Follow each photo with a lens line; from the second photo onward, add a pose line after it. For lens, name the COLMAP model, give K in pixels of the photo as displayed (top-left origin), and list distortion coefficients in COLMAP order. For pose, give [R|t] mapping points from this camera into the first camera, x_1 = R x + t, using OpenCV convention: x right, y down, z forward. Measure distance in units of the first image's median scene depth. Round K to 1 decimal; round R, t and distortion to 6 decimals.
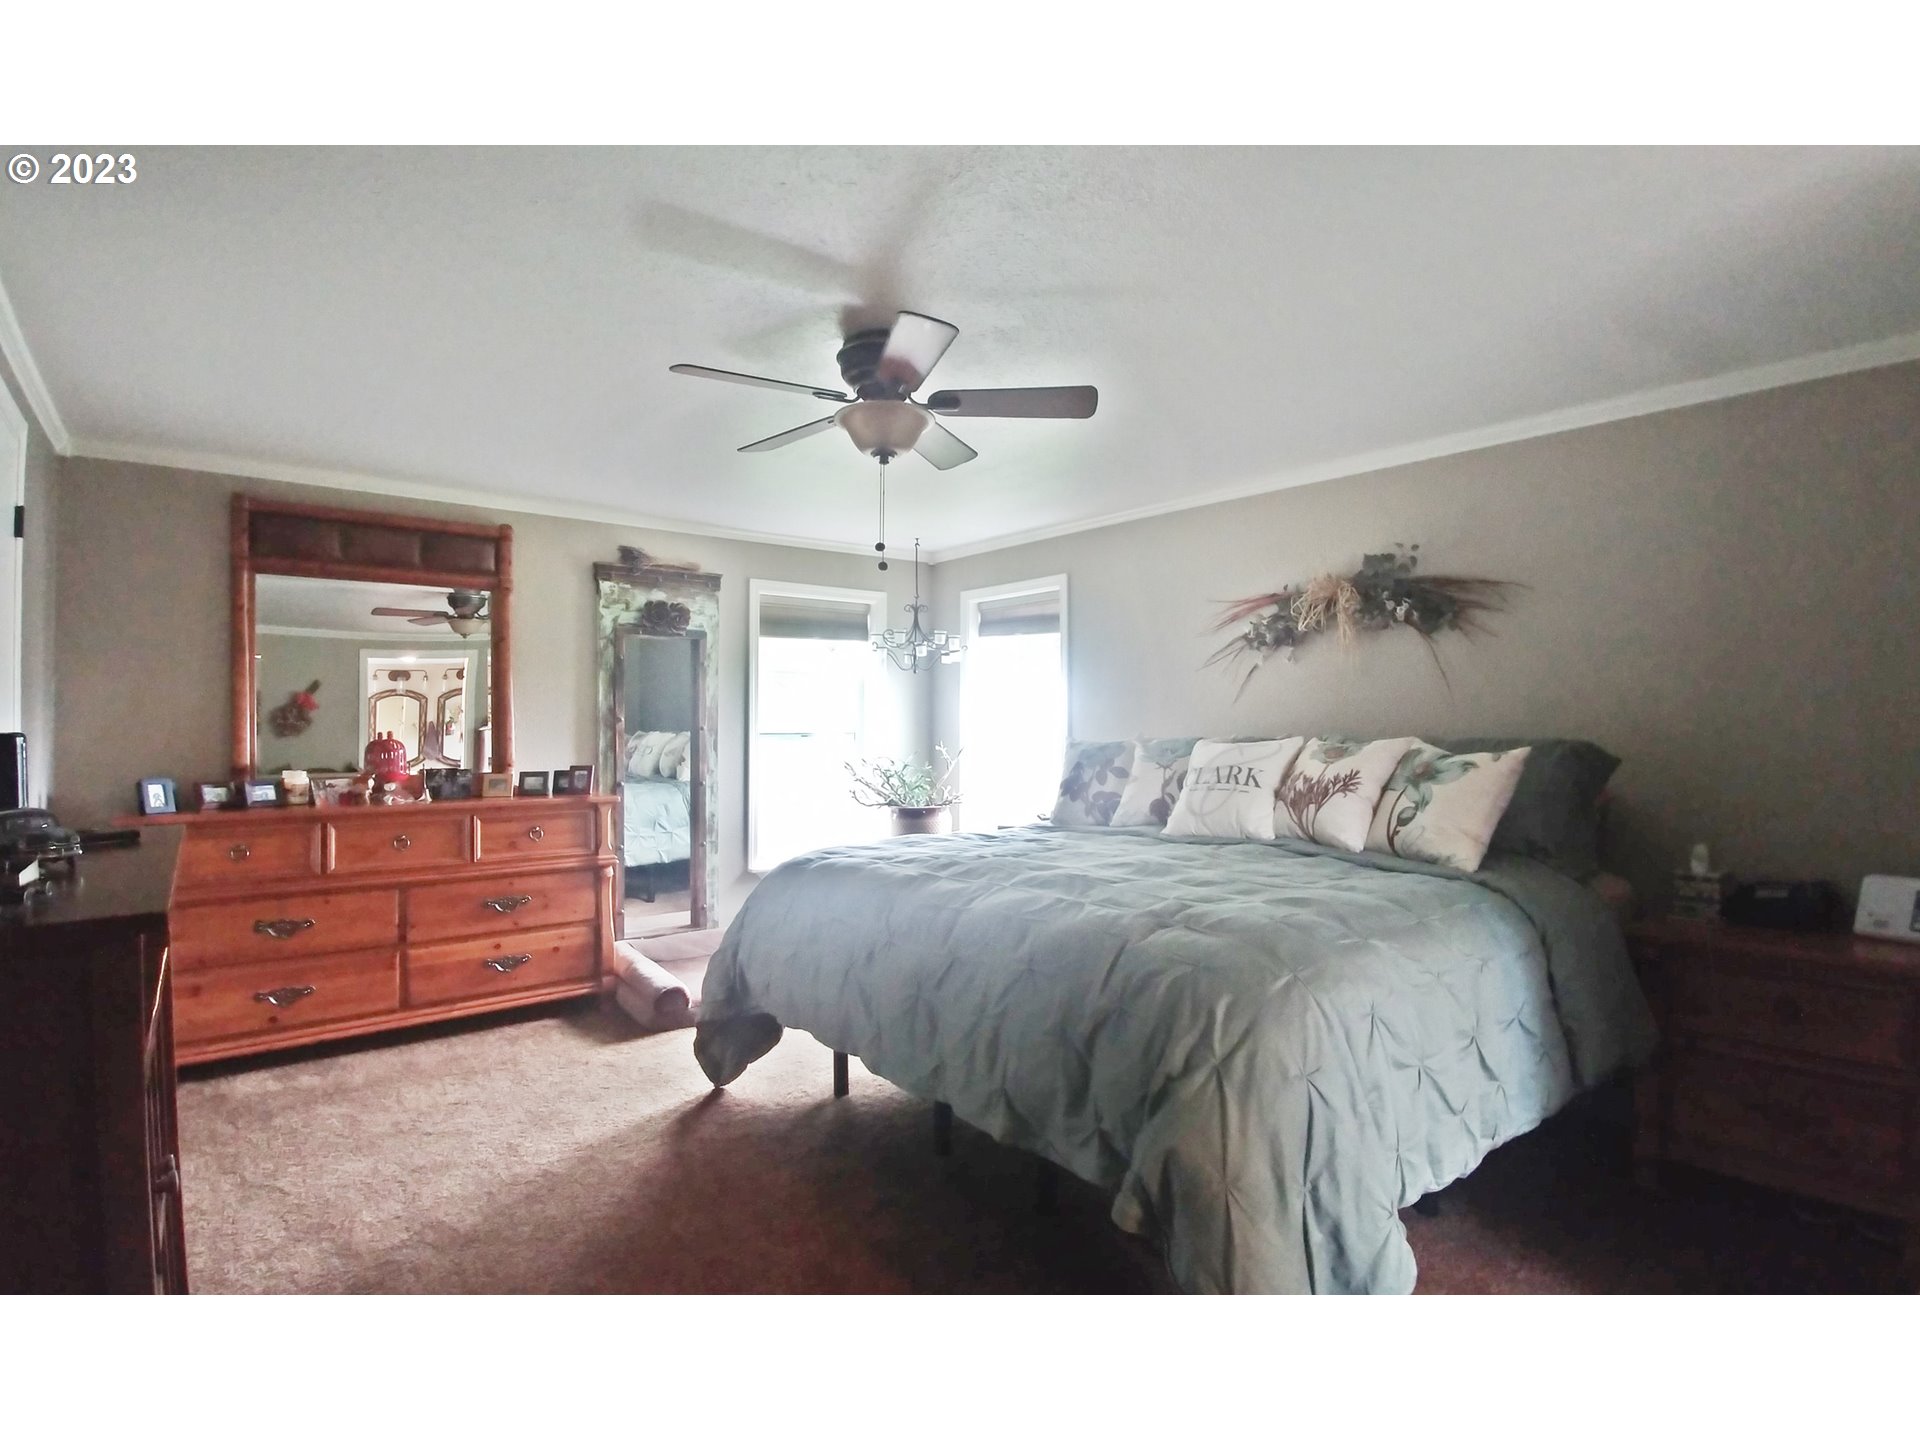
lens RADIAL K [[984.8, 0, 959.5], [0, 984.8, 728.3], [0, 0, 1]] dist [0.001397, 0.000099]
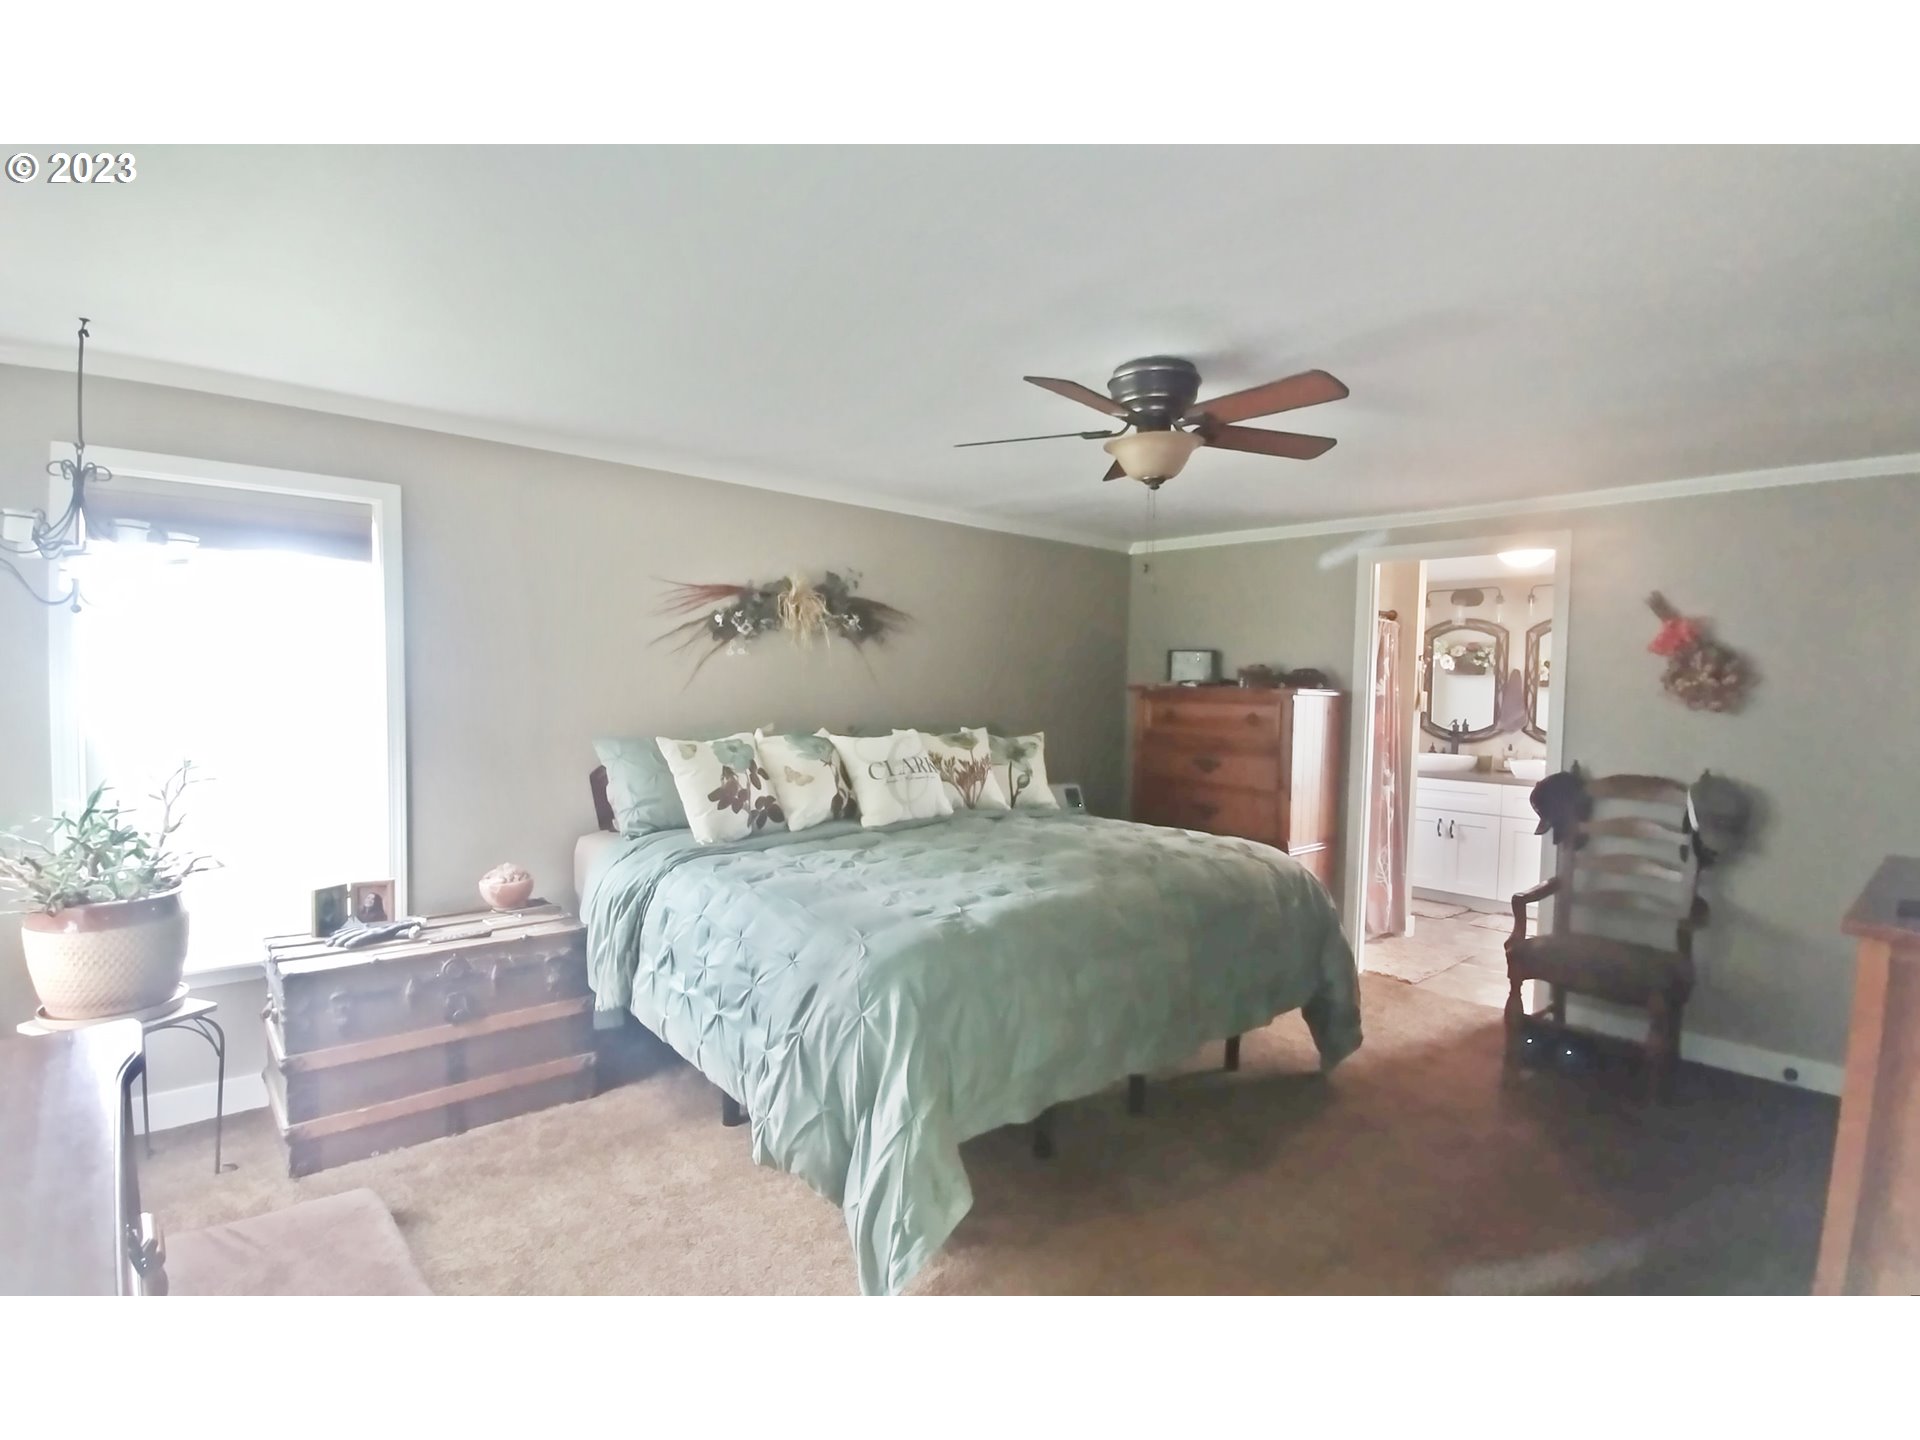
lens RADIAL K [[984.8, 0, 959.6], [0, 984.8, 714.6], [0, 0, 1]] dist [0.001397, 0.000099]
pose [[-0.060123, -0.038570, 0.997446, -0.836212], [-0.022671, 0.999048, 0.037265, -0.053322], [-0.997933, -0.020373, -0.060940, 0.959385]]
